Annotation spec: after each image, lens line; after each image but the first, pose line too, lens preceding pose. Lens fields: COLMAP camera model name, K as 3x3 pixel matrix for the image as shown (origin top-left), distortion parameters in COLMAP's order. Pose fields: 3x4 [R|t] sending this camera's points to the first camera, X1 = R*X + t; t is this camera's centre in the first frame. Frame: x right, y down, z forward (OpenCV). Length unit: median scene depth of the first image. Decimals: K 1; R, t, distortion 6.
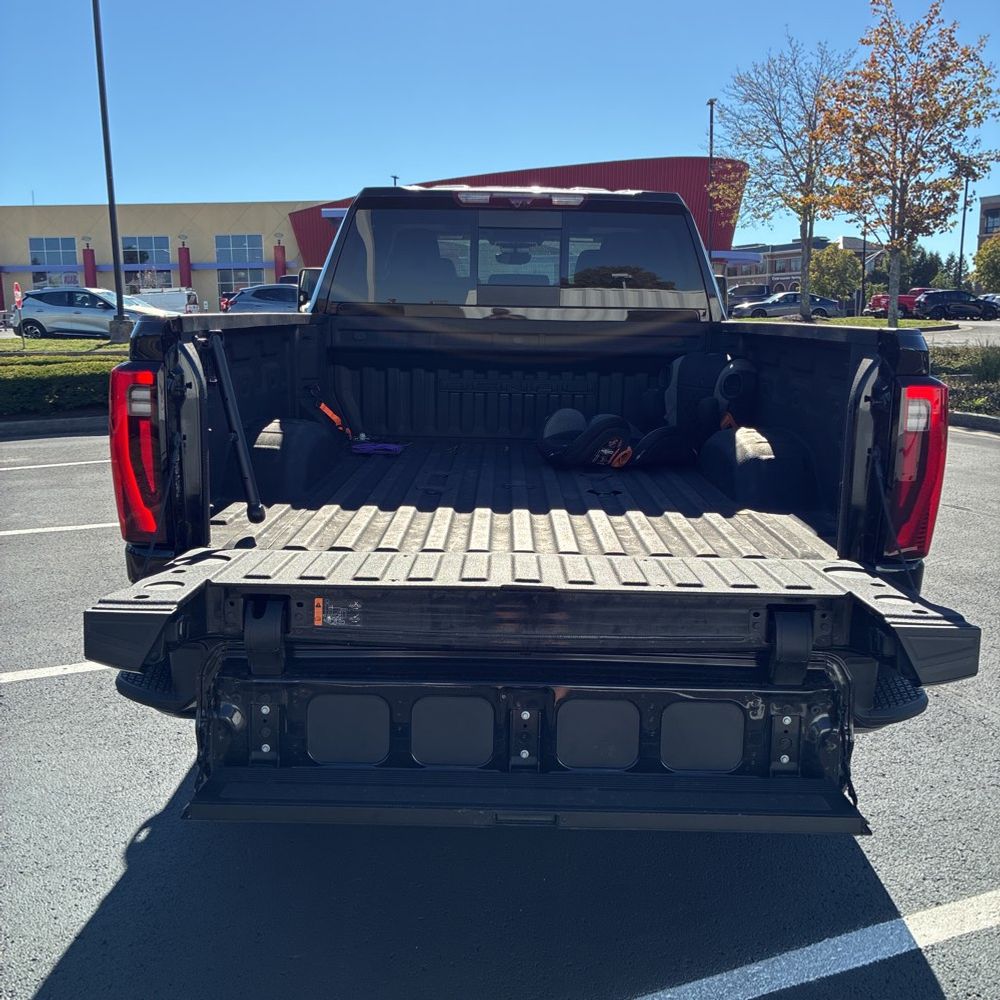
lens RADIAL K [[982.8, 0, 512.7], [0, 982.8, 500.1], [0, 0, 1]] dist [0.035633, -0.017604]
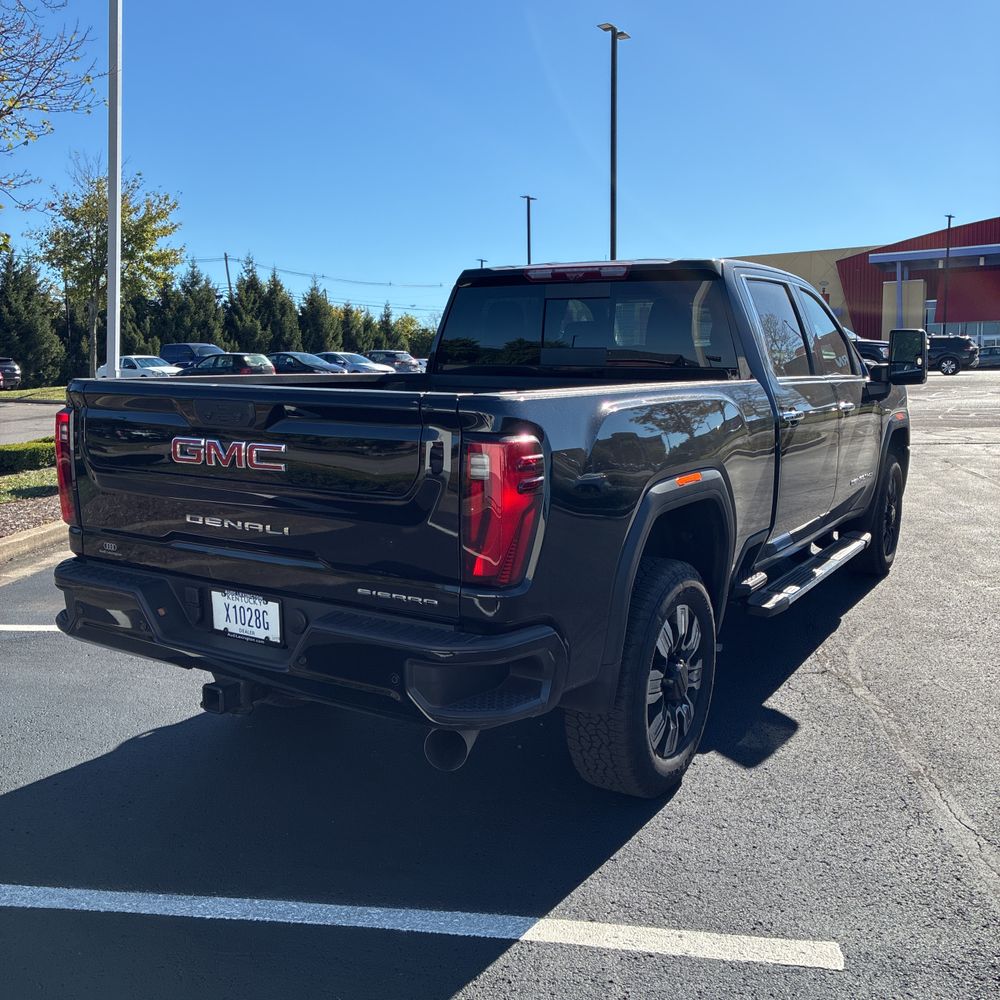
lens RADIAL K [[982.8, 0, 512.7], [0, 982.8, 500.1], [0, 0, 1]] dist [0.035633, -0.017604]
pose [[0.862869, 0.065080, -0.501219, 0.262096], [-0.088981, 0.995747, -0.023892, -0.005088], [0.497533, 0.065214, 0.864990, -0.001920]]
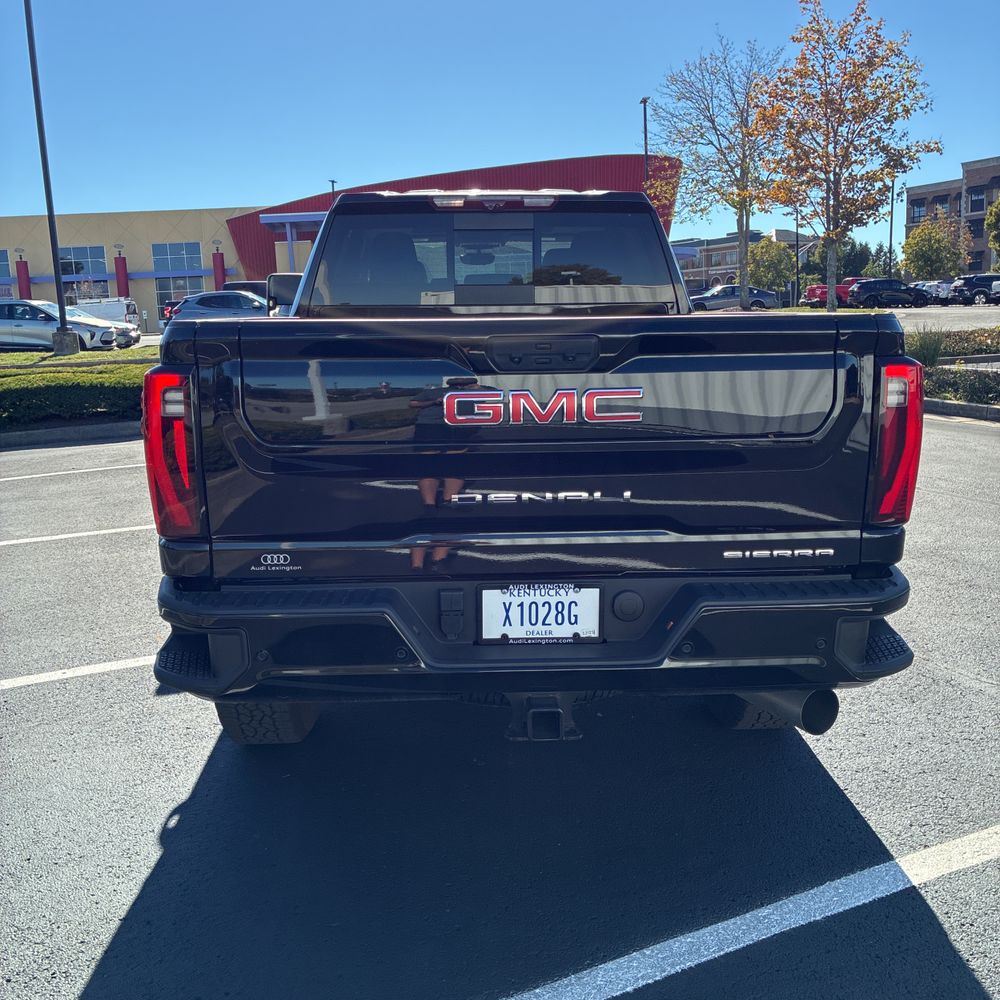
lens RADIAL K [[979.9, 0, 503.5], [0, 979.9, 493.6], [0, 0, 1]] dist [0.029051, 0.010632]
pose [[0.998379, -0.037169, 0.043093, -0.018524], [0.037414, 0.999288, -0.004899, 0.003831], [-0.042880, 0.006503, 0.999059, -0.016491]]
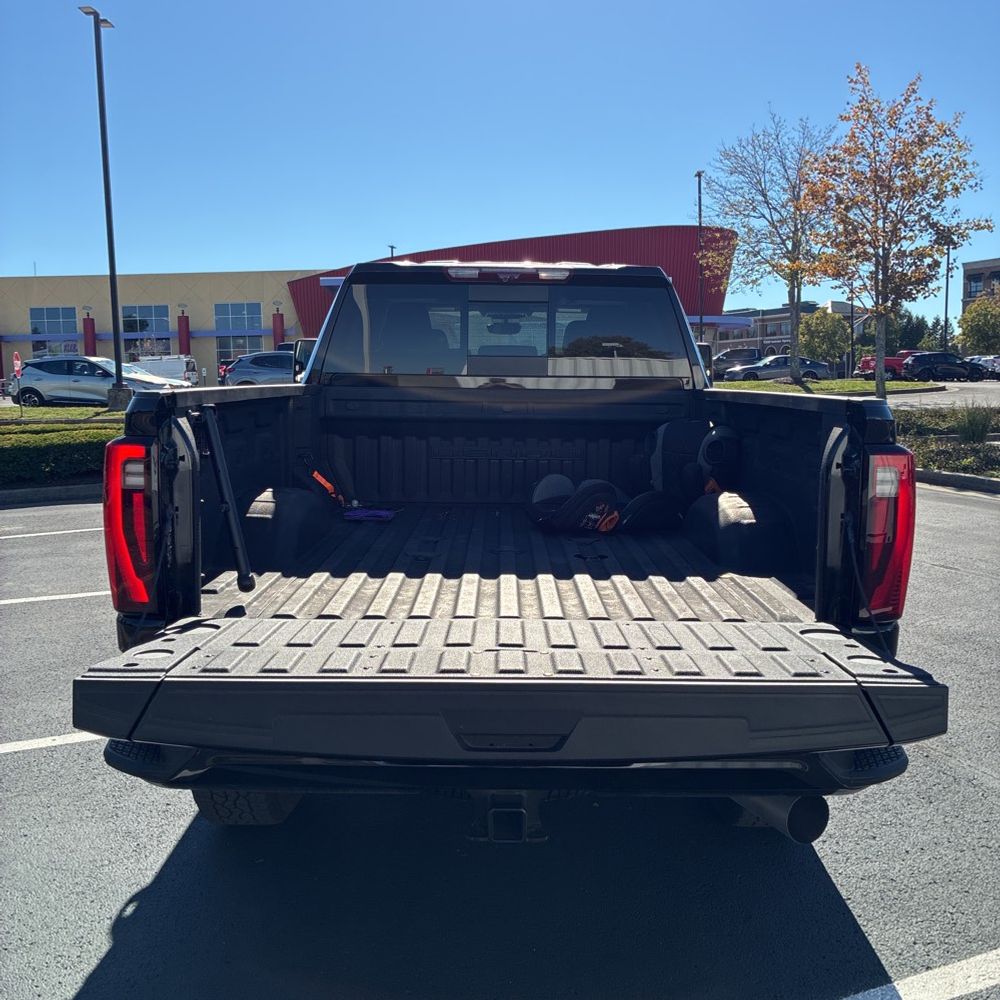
lens RADIAL K [[981.4, 0, 522.6], [0, 981.4, 493.2], [0, 0, 1]] dist [0.043872, -0.038040]
pose [[0.999877, -0.008871, 0.012955, 0.003610], [0.009757, 0.997497, -0.070033, -0.001185], [-0.012301, 0.070150, 0.997461, -0.007321]]
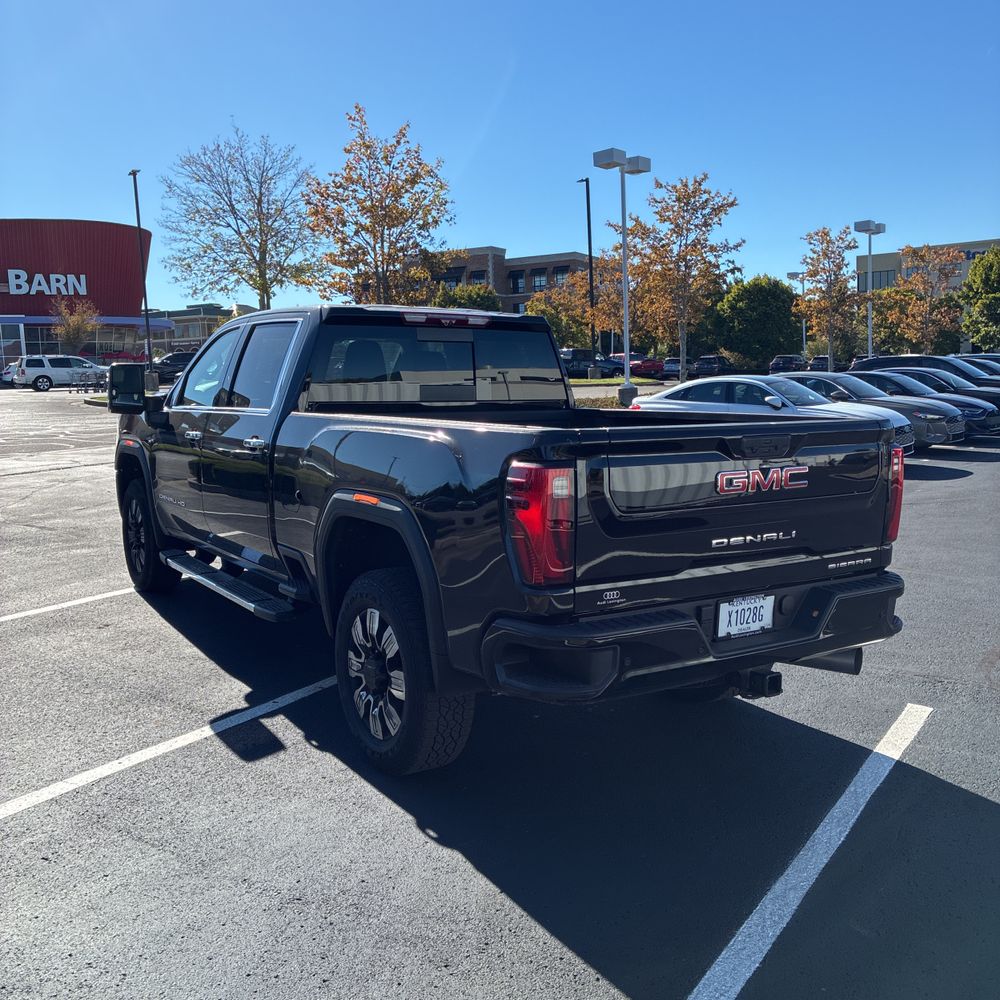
lens RADIAL K [[974.0, 0, 497.8], [0, 974.0, 501.8], [0, 0, 1]] dist [0.014375, 0.009067]
pose [[0.844925, -0.082648, 0.528460, -0.306887], [0.114530, 0.993030, -0.027811, -0.012731], [-0.522479, 0.084023, 0.848502, -0.044505]]
